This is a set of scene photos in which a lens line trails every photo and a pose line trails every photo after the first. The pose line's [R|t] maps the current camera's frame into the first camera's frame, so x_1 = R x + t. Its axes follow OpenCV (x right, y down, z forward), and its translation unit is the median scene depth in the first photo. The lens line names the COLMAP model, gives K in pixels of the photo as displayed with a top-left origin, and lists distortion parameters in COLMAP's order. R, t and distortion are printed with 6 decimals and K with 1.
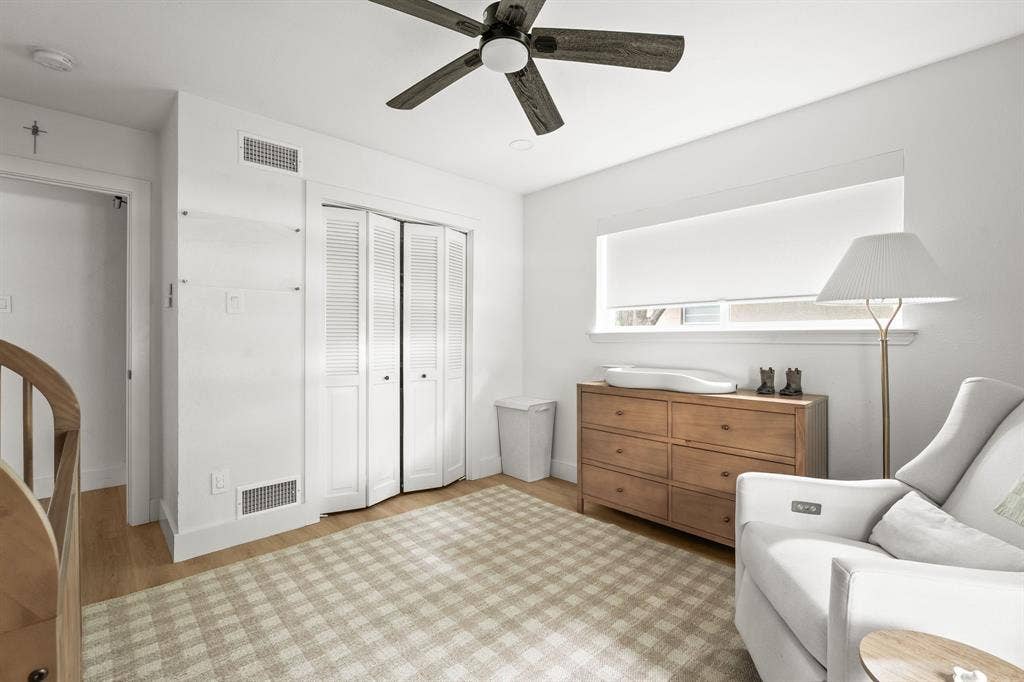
lens RADIAL K [[445.4, 0, 513.3], [0, 445.4, 342.0], [0, 0, 1]] dist [-0.000384, 0.000090]
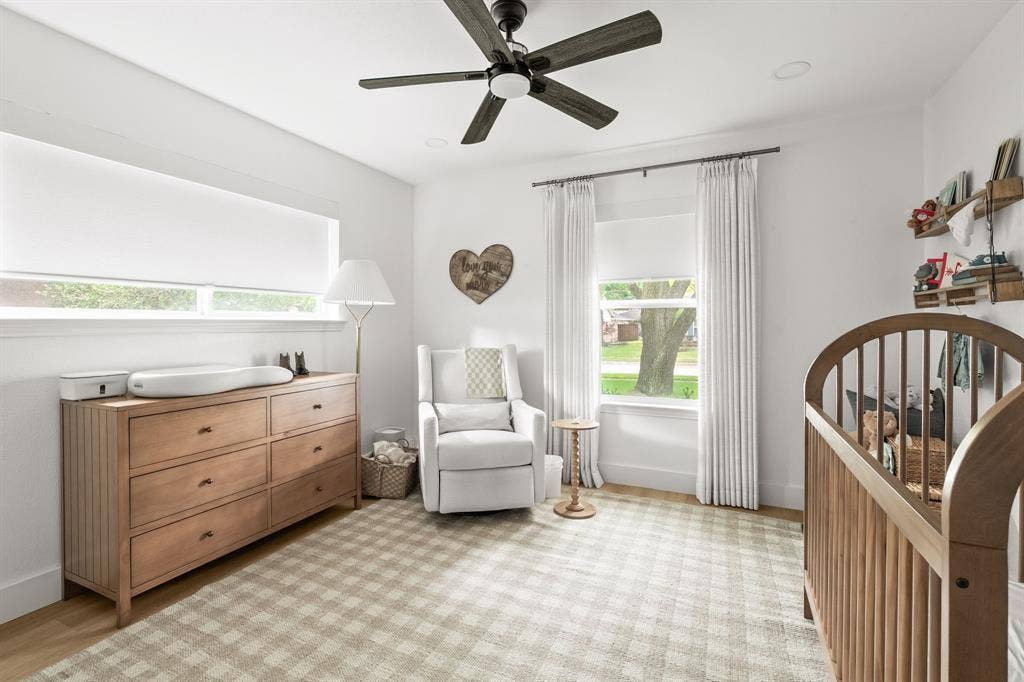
lens RADIAL K [[445.4, 0, 515.1], [0, 445.4, 330.4], [0, 0, 1]] dist [-0.000384, 0.000090]
pose [[-0.356943, -0.005173, 0.934112, -0.741710], [0.009383, 0.999914, 0.009123, -0.006479], [-0.934079, 0.012022, -0.356864, 0.933451]]
